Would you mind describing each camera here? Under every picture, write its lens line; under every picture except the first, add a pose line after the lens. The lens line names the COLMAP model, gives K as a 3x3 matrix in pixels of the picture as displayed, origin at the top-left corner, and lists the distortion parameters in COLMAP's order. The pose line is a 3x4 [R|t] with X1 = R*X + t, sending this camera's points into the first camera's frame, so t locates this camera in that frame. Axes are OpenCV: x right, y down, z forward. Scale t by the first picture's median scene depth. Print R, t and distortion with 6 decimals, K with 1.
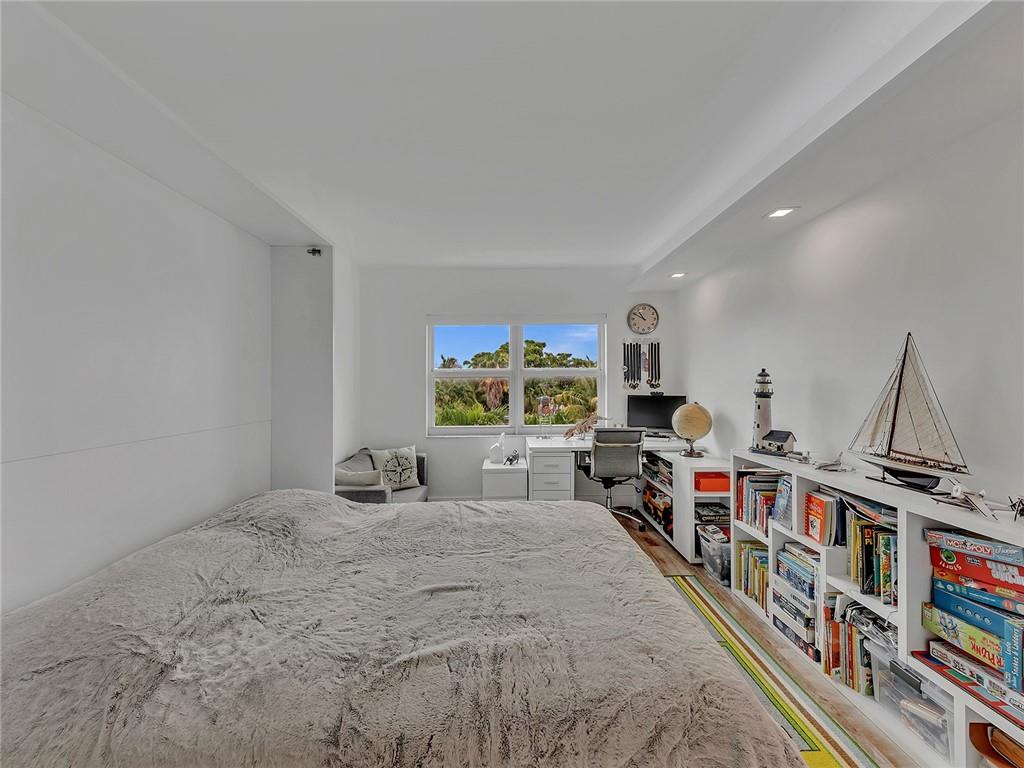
lens RADIAL K [[392.9, 0, 510.1], [0, 392.9, 384.3], [0, 0, 1]] dist [0.008763, -0.000098]
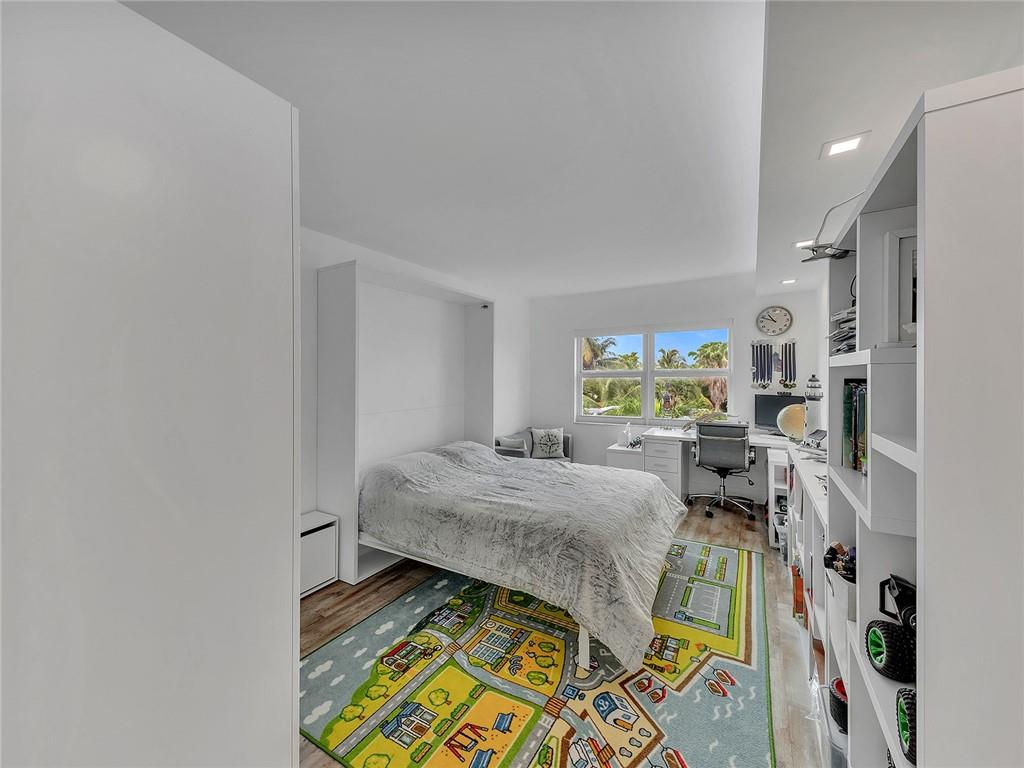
lens RADIAL K [[406.3, 0, 517.3], [0, 406.3, 379.1], [0, 0, 1]] dist [0.009587, -0.000771]
pose [[0.854119, 0.004225, -0.520061, 0.360280], [-0.000530, 0.999974, 0.007254, -0.023687], [0.520078, -0.005920, 0.854099, -0.291720]]
